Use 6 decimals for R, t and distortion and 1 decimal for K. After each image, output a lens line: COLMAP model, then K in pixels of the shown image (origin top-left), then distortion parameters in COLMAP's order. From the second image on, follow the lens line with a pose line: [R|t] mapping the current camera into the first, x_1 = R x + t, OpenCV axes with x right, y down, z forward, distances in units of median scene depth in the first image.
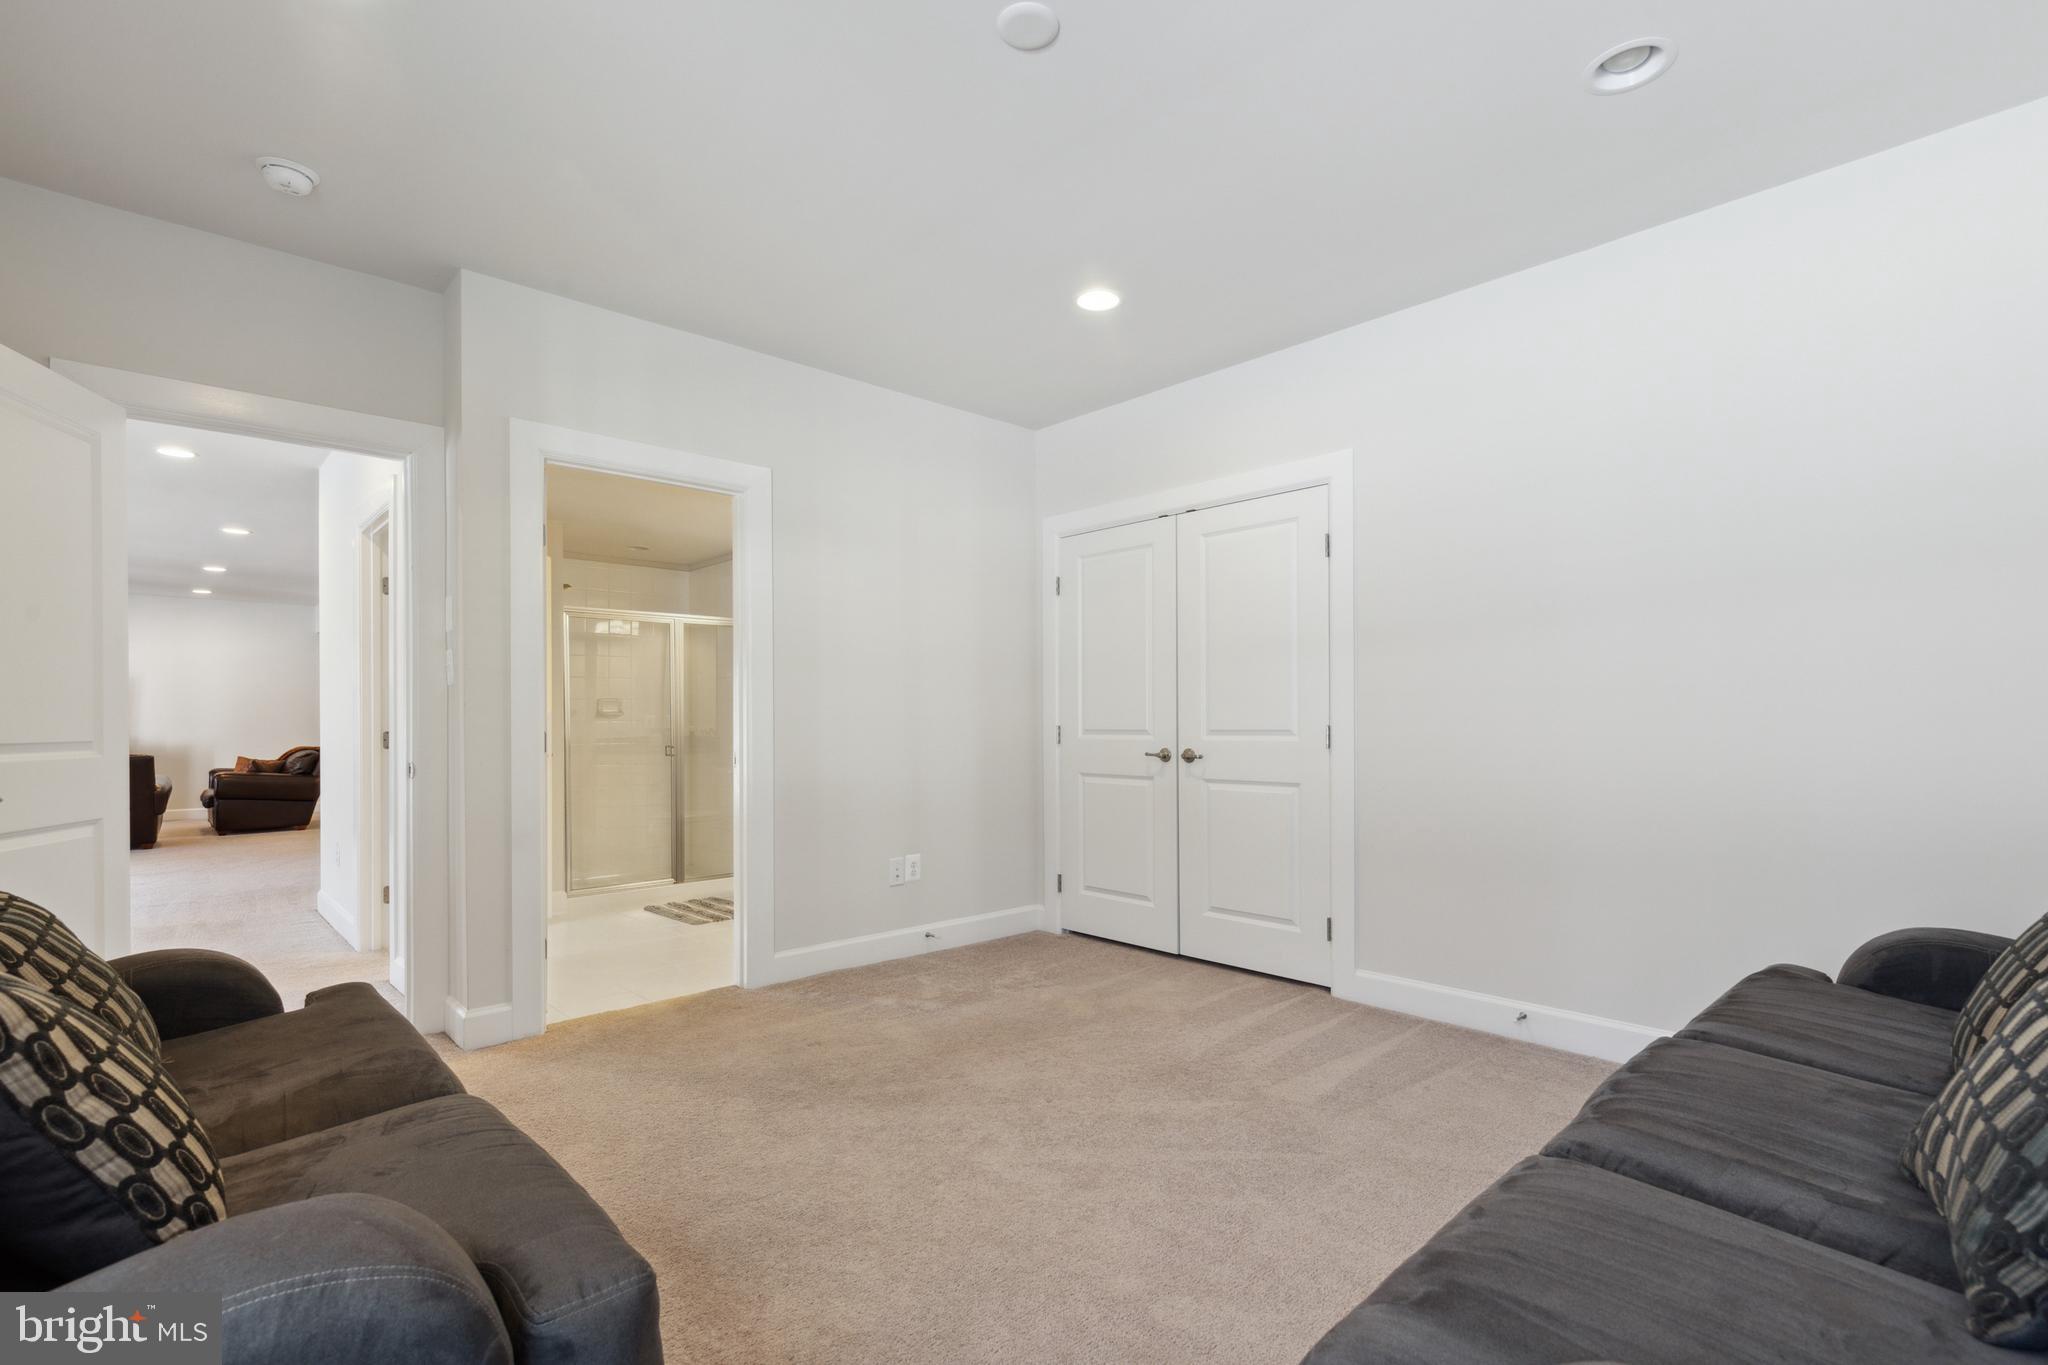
lens RADIAL K [[957.3, 0, 1029.1], [0, 957.3, 716.1], [0, 0, 1]] dist [0.000243, 0.000077]
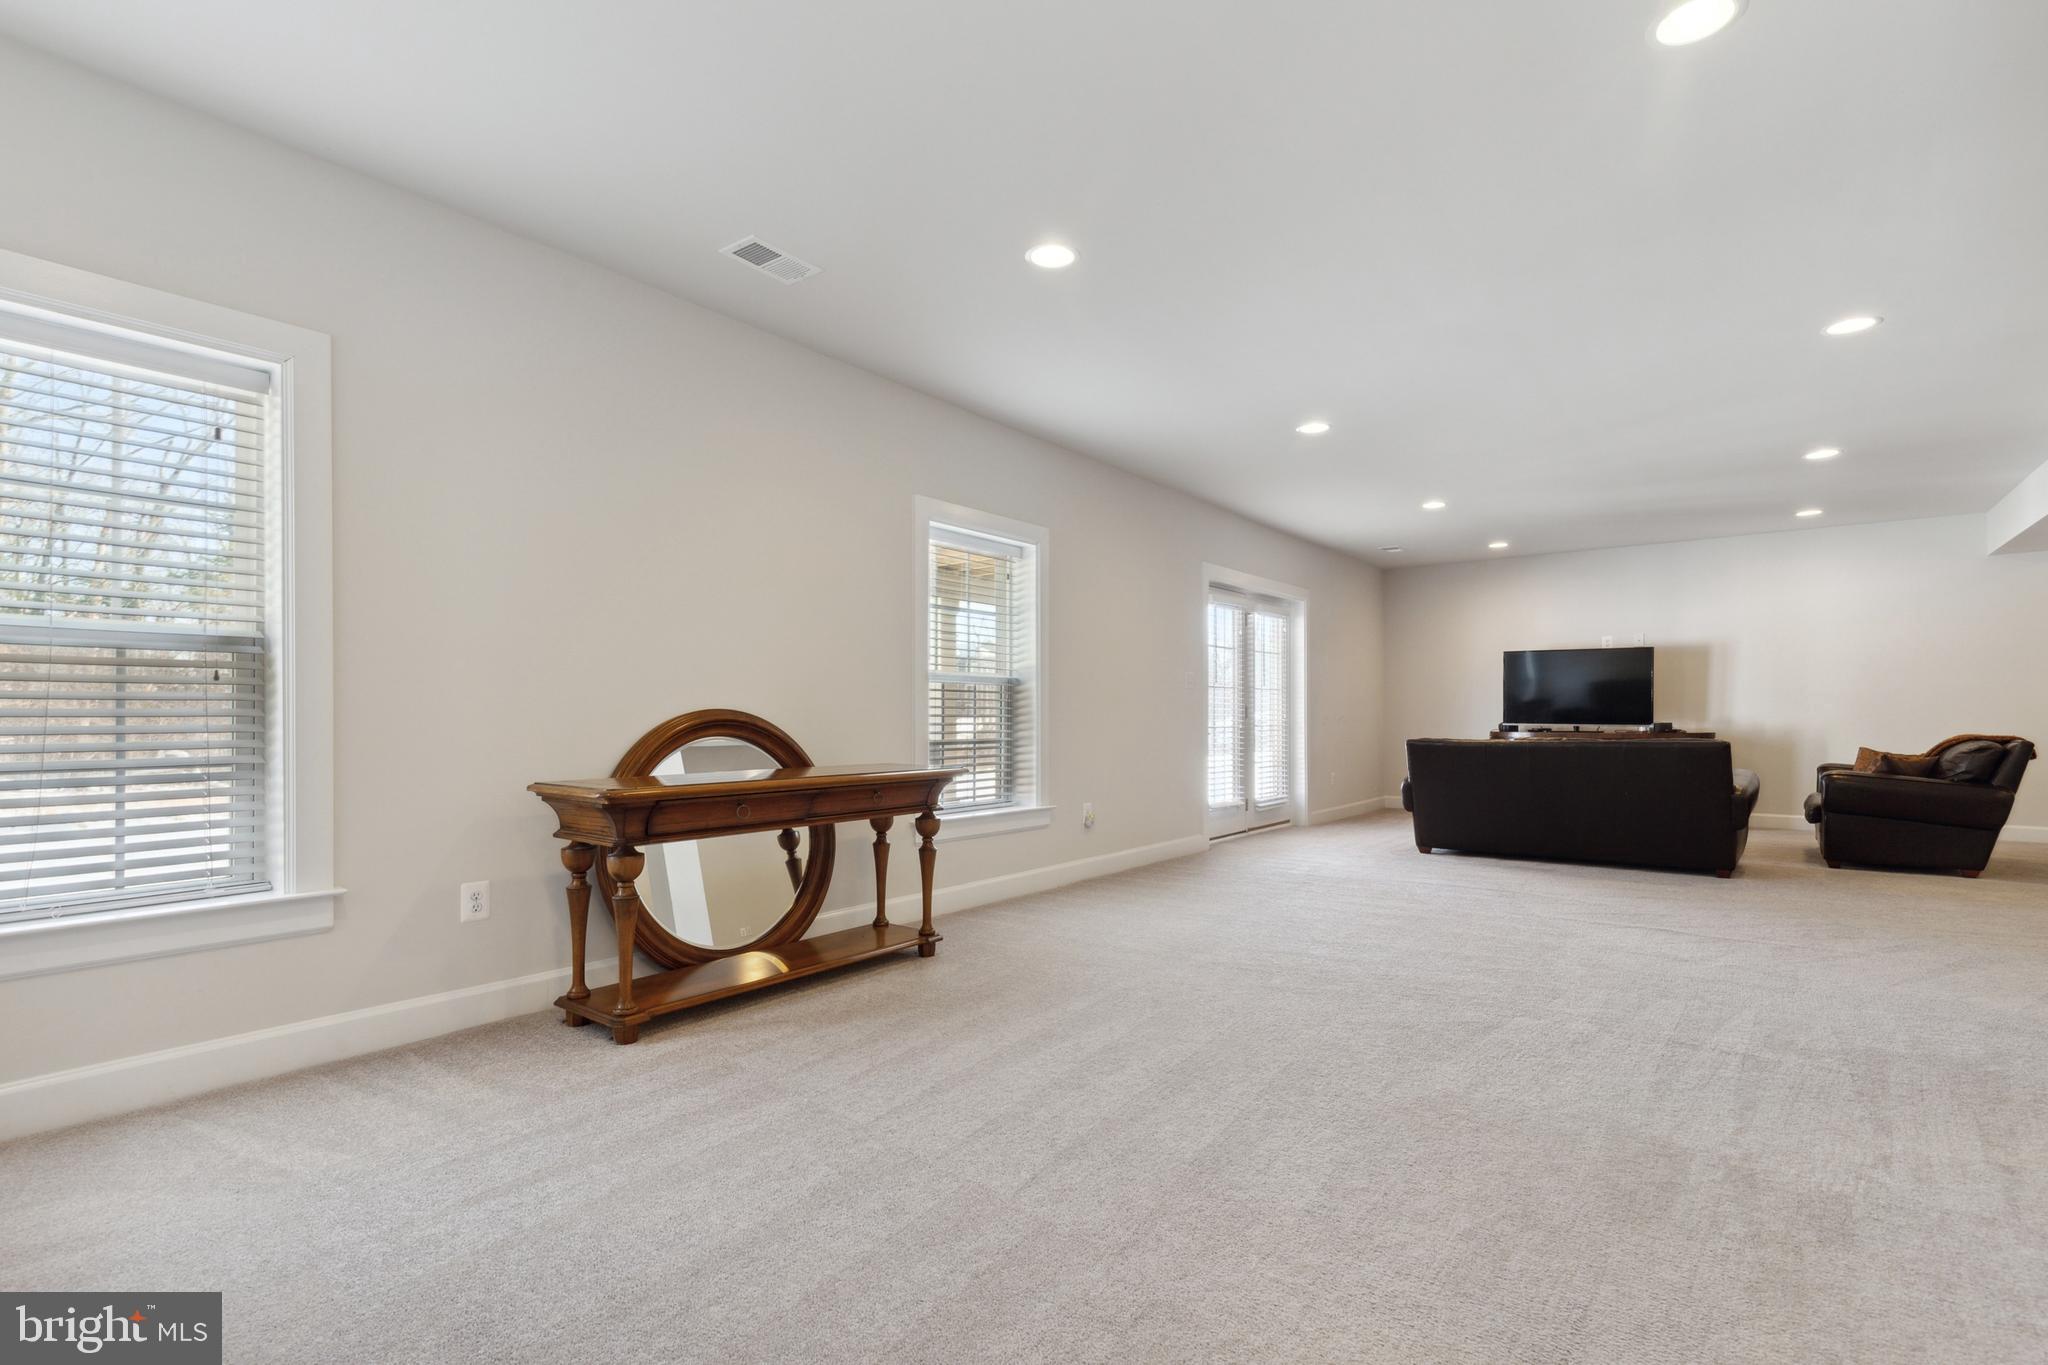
lens RADIAL K [[957.3, 0, 1029.1], [0, 957.3, 716.1], [0, 0, 1]] dist [0.000243, 0.000077]
pose [[0.159018, 0.005195, -0.987262, -0.278776], [0.005733, 0.999964, 0.006186, 0.014180], [0.987259, -0.006643, 0.158982, 0.345390]]
